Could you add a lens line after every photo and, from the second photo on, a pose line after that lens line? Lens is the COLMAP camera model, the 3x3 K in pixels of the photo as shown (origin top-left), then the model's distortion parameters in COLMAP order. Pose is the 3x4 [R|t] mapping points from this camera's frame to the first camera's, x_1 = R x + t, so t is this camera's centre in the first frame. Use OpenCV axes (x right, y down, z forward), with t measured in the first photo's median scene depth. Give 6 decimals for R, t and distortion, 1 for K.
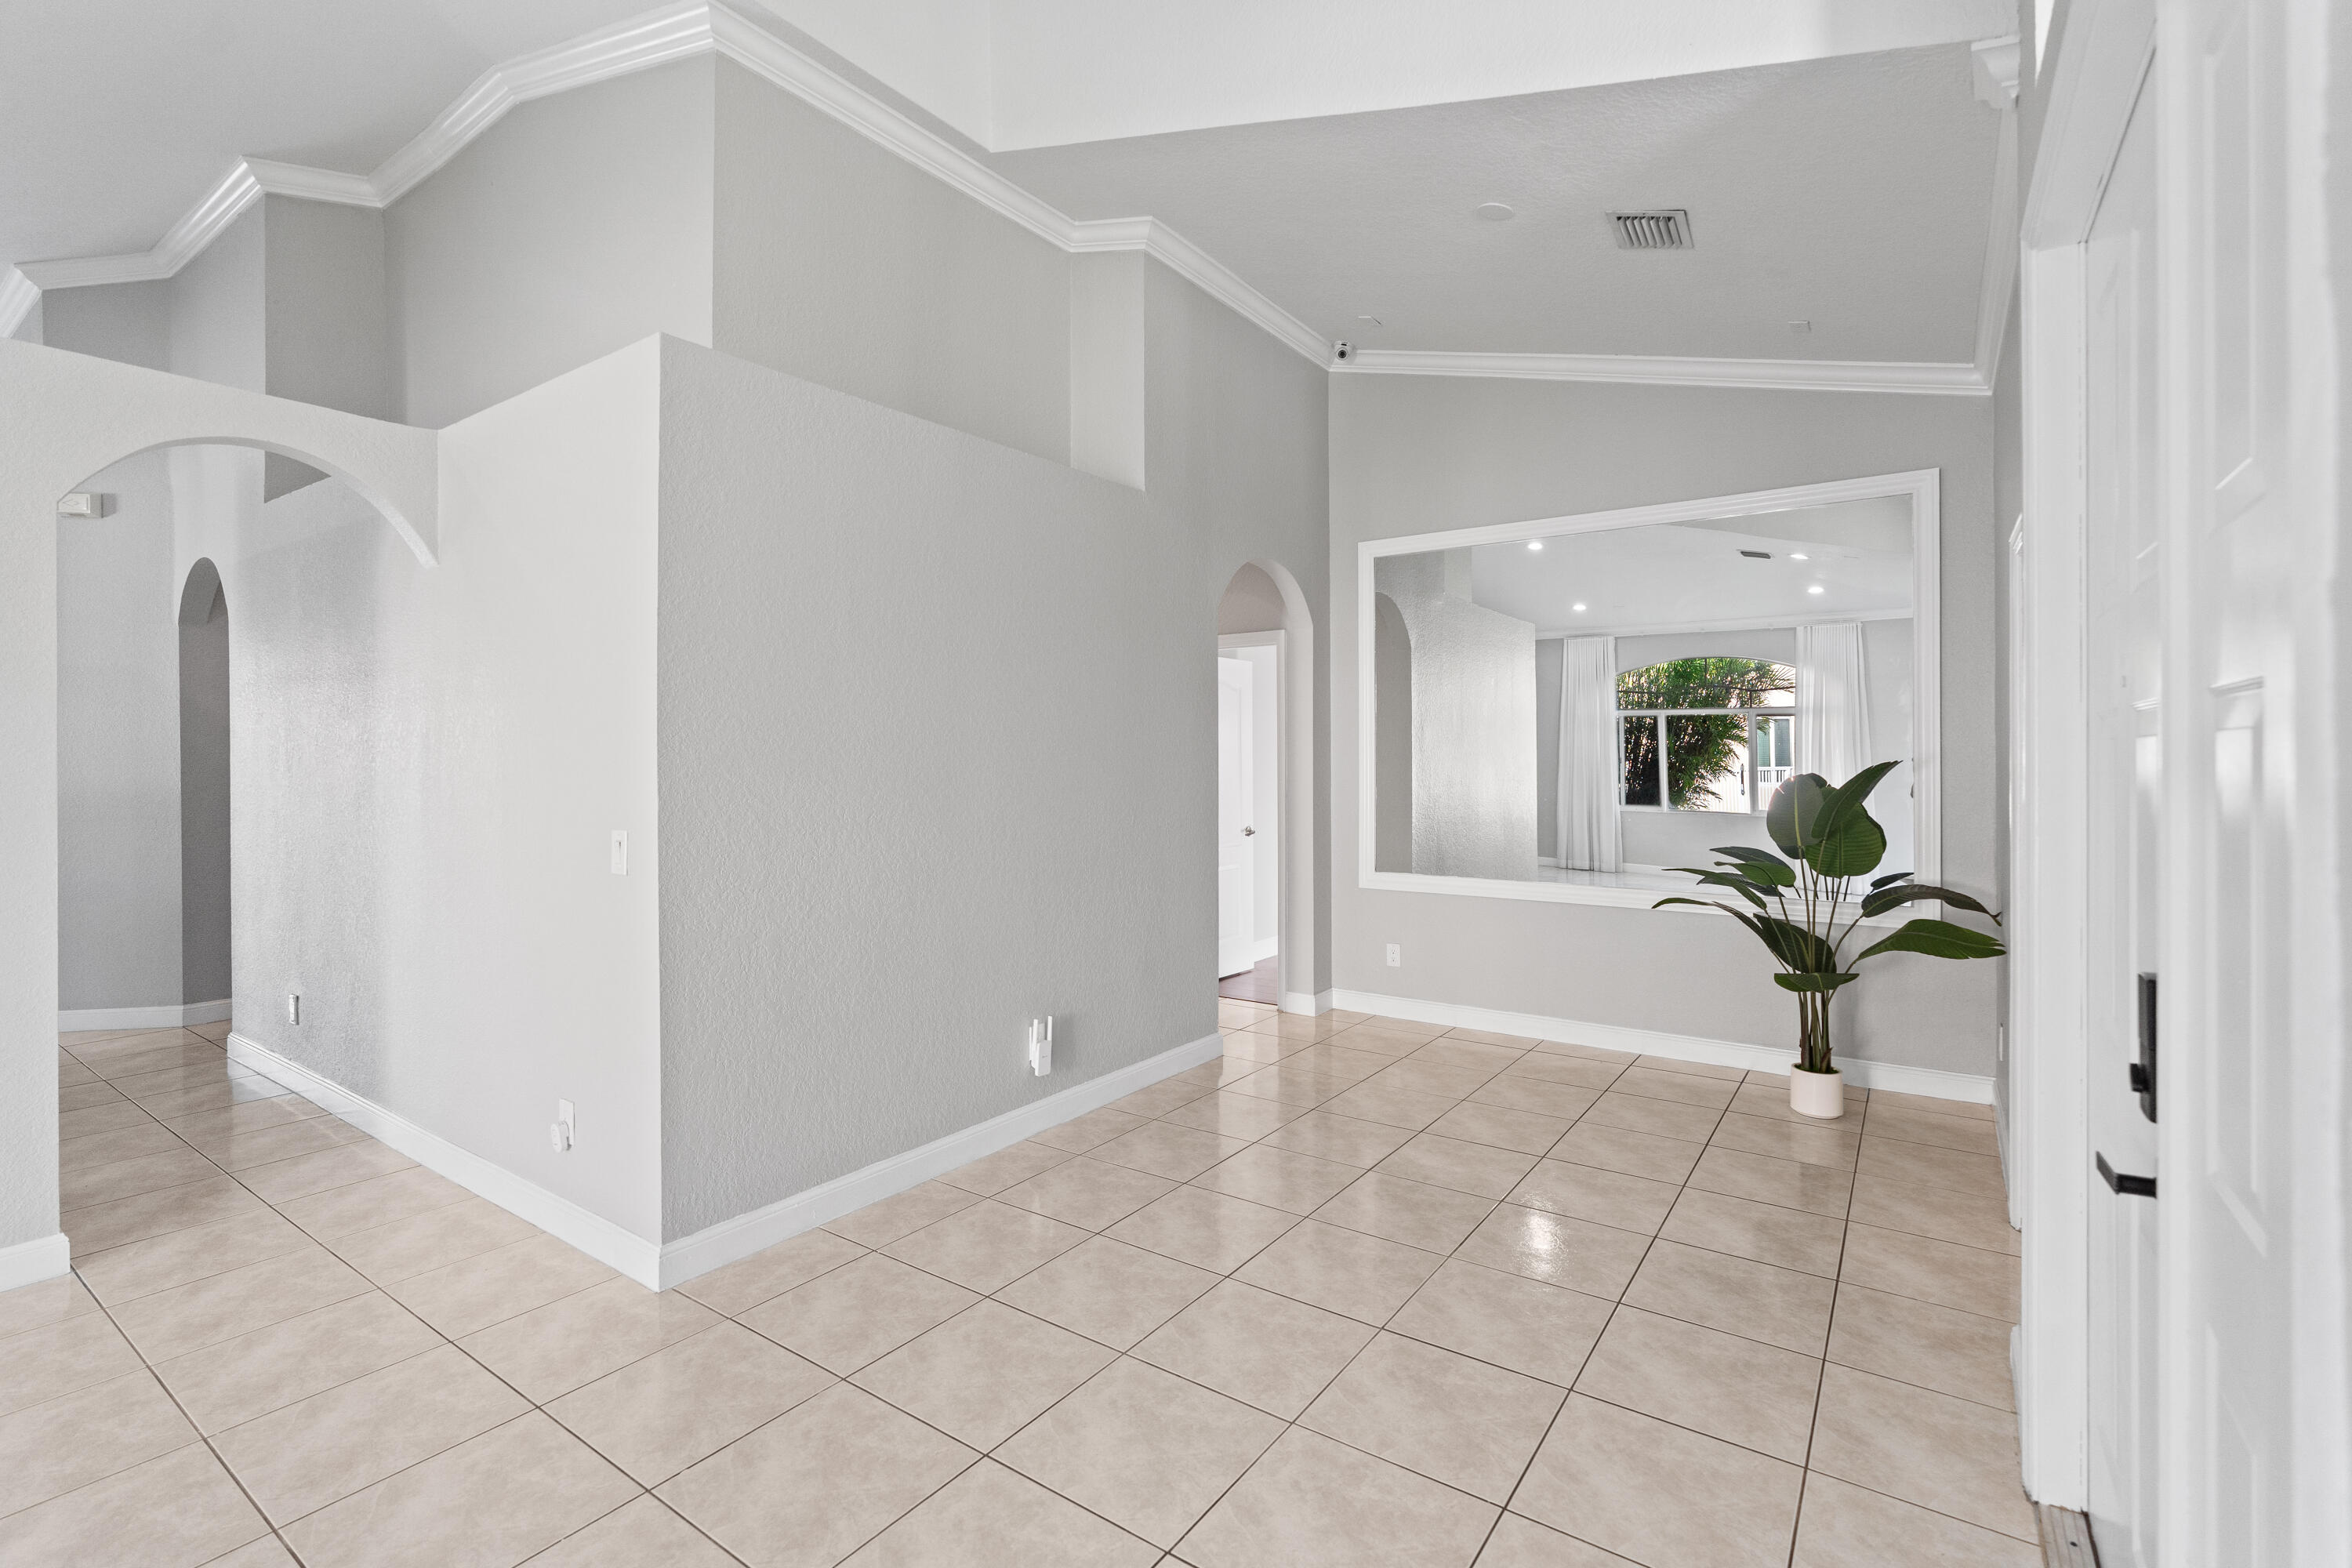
lens RADIAL K [[1070.4, 0, 1165.3], [0, 1070.4, 765.9], [0, 0, 1]] dist [-0.002322, 0.000397]
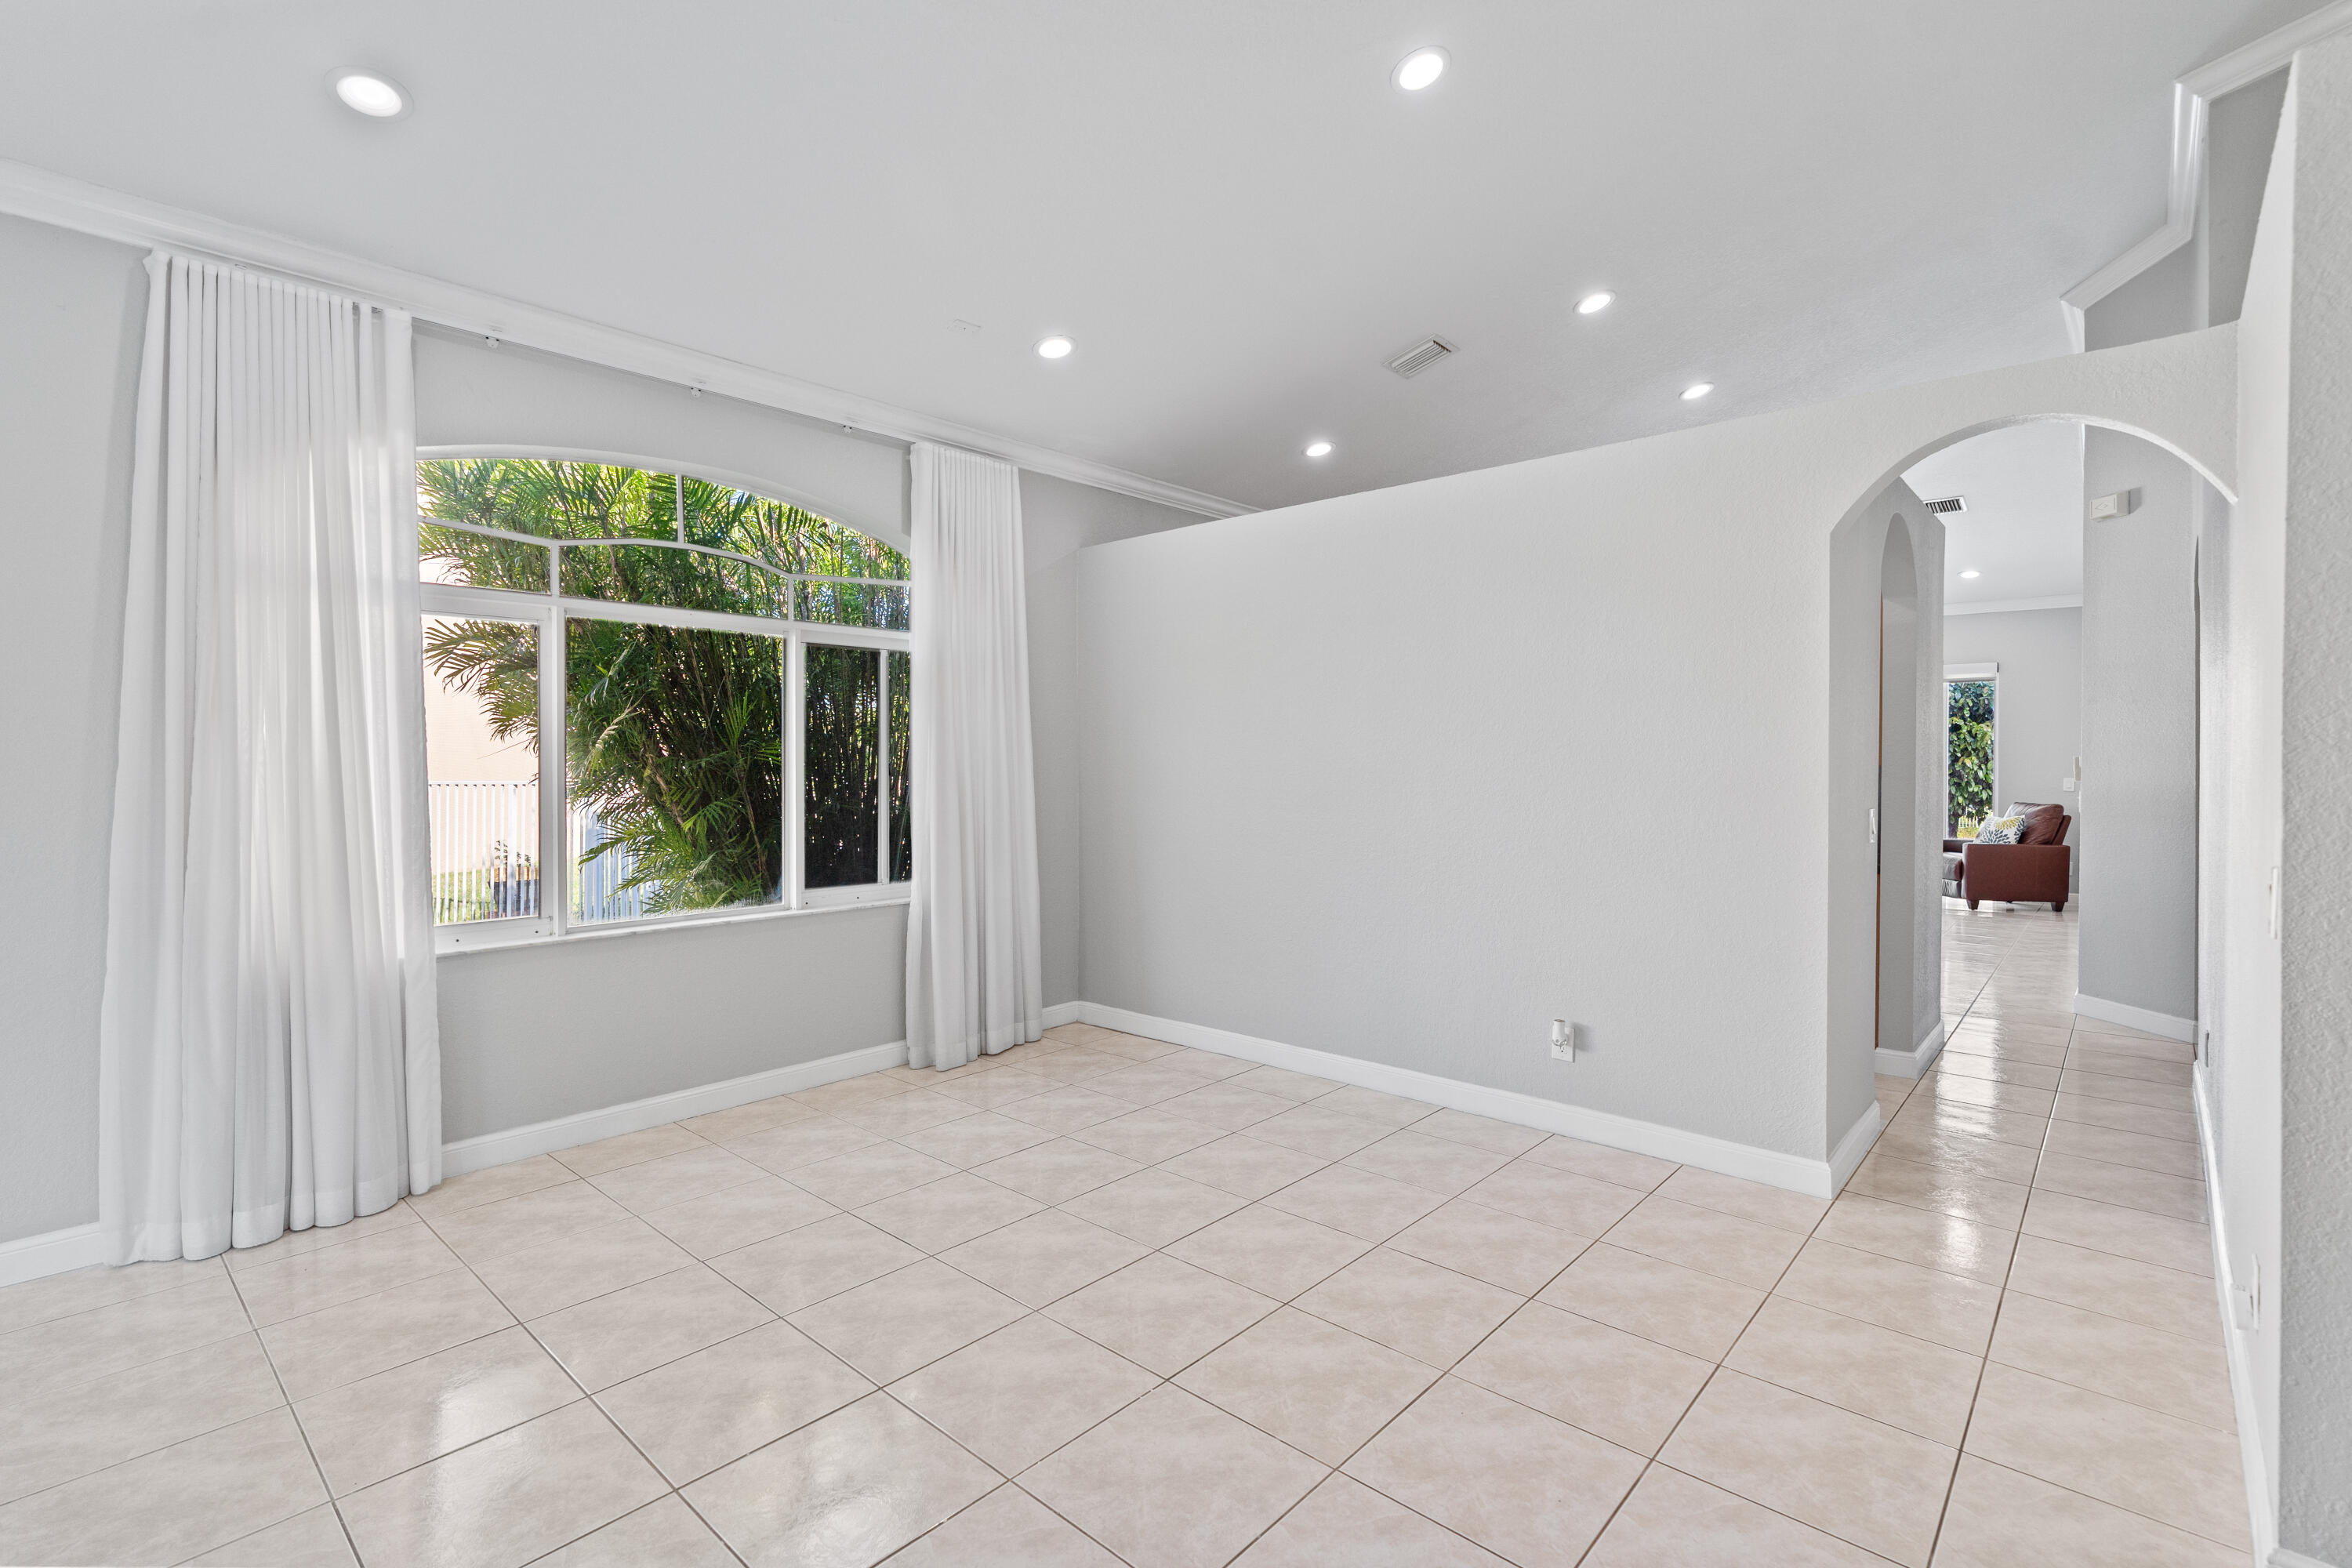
lens RADIAL K [[1070.4, 0, 1166.7], [0, 1070.4, 774.2], [0, 0, 1]] dist [-0.002322, 0.000397]
pose [[-0.125414, 0.017469, -0.991951, 0.135880], [-0.006197, 0.999812, 0.018391, -0.002025], [0.992085, 0.008453, -0.125282, 0.279685]]
